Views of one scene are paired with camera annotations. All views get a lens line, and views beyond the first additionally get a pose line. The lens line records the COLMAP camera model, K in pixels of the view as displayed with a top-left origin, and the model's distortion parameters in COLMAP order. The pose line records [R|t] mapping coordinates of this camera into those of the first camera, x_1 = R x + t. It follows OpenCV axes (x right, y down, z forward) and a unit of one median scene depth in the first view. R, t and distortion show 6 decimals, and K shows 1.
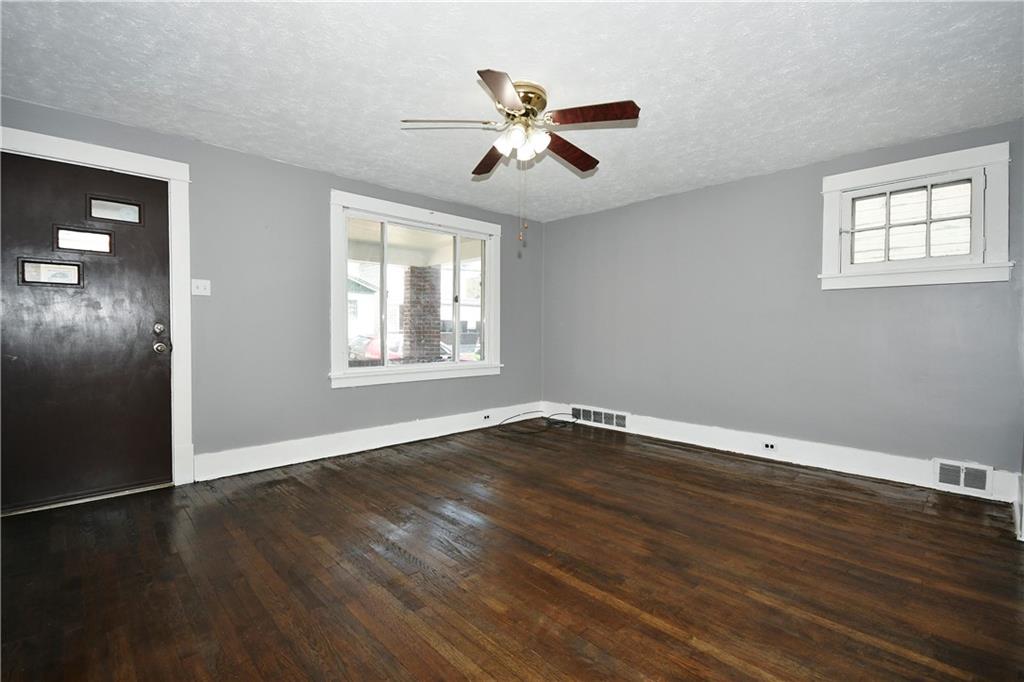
lens RADIAL K [[452.4, 0, 512.0], [0, 452.4, 341.0], [0, 0, 1]] dist [-0.000596, -0.000239]
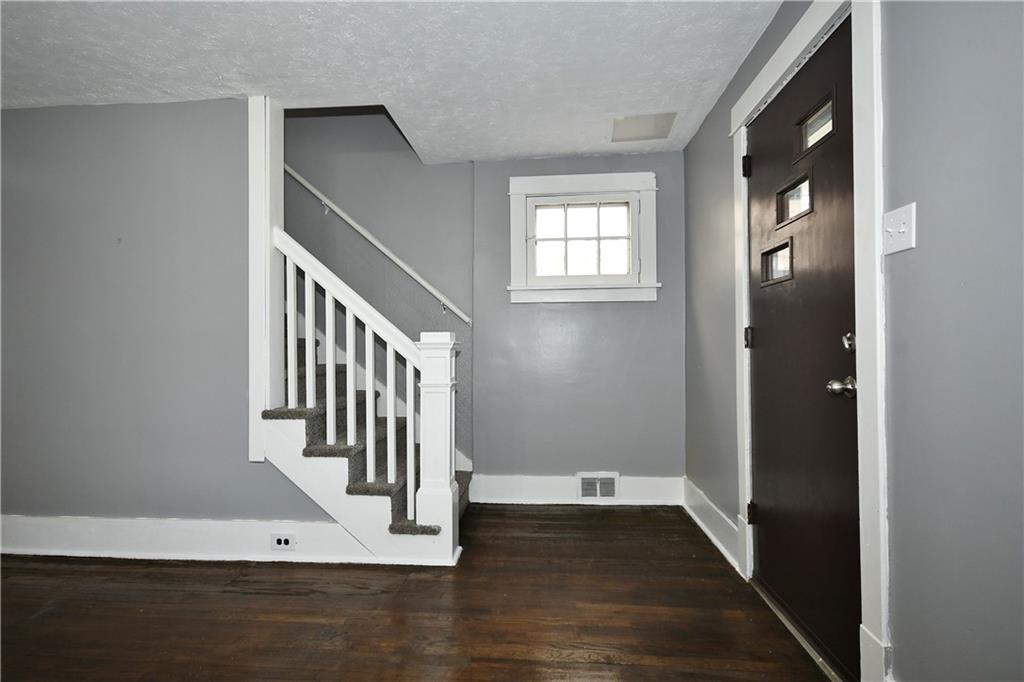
lens RADIAL K [[516.4, 0, 501.4], [0, 516.4, 342.2], [0, 0, 1]] dist [0.013867, -0.009315]
pose [[-0.754685, -0.002469, -0.656083, -0.154409], [-0.004596, 0.999988, 0.001523, -0.023803], [0.656071, 0.004165, -0.754687, 1.009321]]
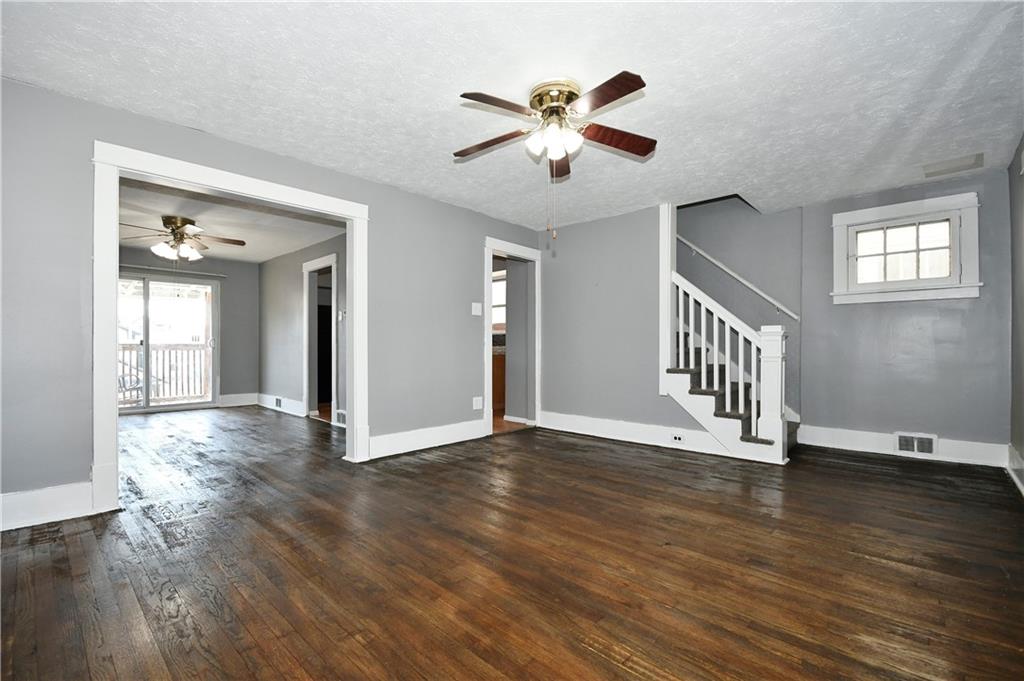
lens RADIAL K [[448.8, 0, 505.4], [0, 448.8, 344.4], [0, 0, 1]] dist [-0.005954, -0.000795]
pose [[-0.998538, -0.002677, -0.053979, 0.126457], [-0.003248, 0.999940, 0.010488, -0.000186], [0.053947, 0.010648, -0.998487, 1.428252]]
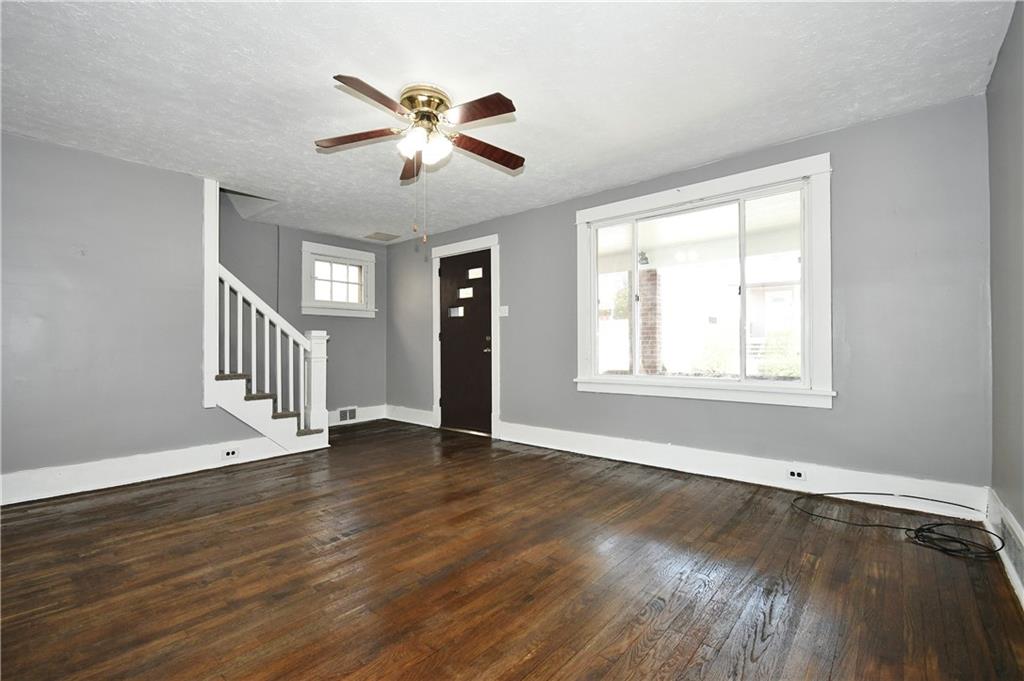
lens RADIAL K [[448.8, 0, 505.4], [0, 448.8, 344.4], [0, 0, 1]] dist [-0.005954, -0.000795]
pose [[0.104897, -0.006267, -0.994463, 0.735644], [-0.016327, 0.999835, -0.008023, 0.003430], [0.994349, 0.017078, 0.104777, 0.775436]]
